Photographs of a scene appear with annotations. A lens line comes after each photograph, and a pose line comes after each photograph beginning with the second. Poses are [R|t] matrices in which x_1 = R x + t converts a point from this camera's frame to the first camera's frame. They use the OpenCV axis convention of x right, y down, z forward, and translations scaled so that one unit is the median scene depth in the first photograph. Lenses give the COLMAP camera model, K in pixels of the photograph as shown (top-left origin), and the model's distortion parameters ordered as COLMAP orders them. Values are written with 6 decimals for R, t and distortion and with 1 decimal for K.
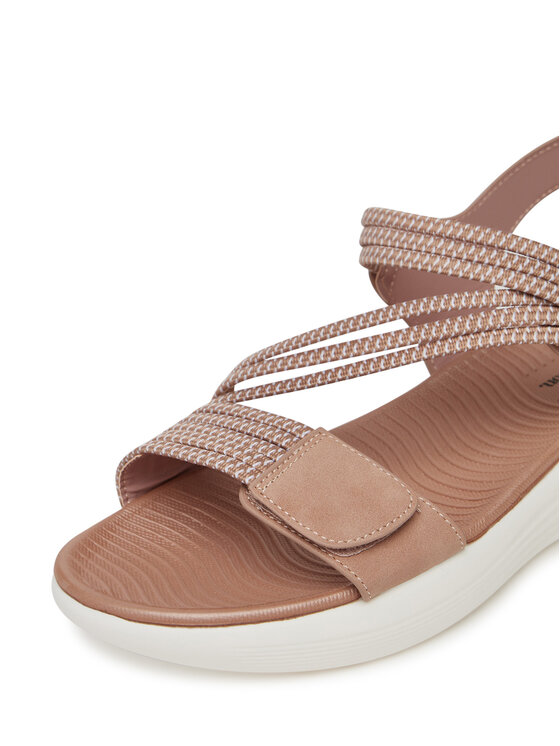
lens RADIAL K [[1470.6, 0, 277.6], [0, 1470.6, 372.2], [0, 0, 1]] dist [-0.214120, 0.000000]
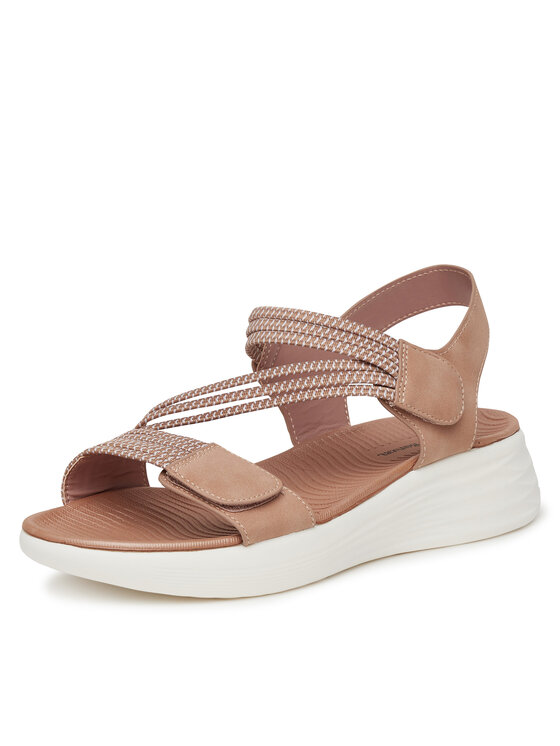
lens RADIAL K [[2180.3, 0, 280.7], [0, 2180.3, 373.5], [0, 0, 1]] dist [-0.125159, 0.000000]
pose [[0.994852, 0.052100, 0.086921, -0.090669], [-0.033281, 0.978121, -0.205357, 0.388006], [-0.095718, 0.201406, 0.974820, -1.025591]]
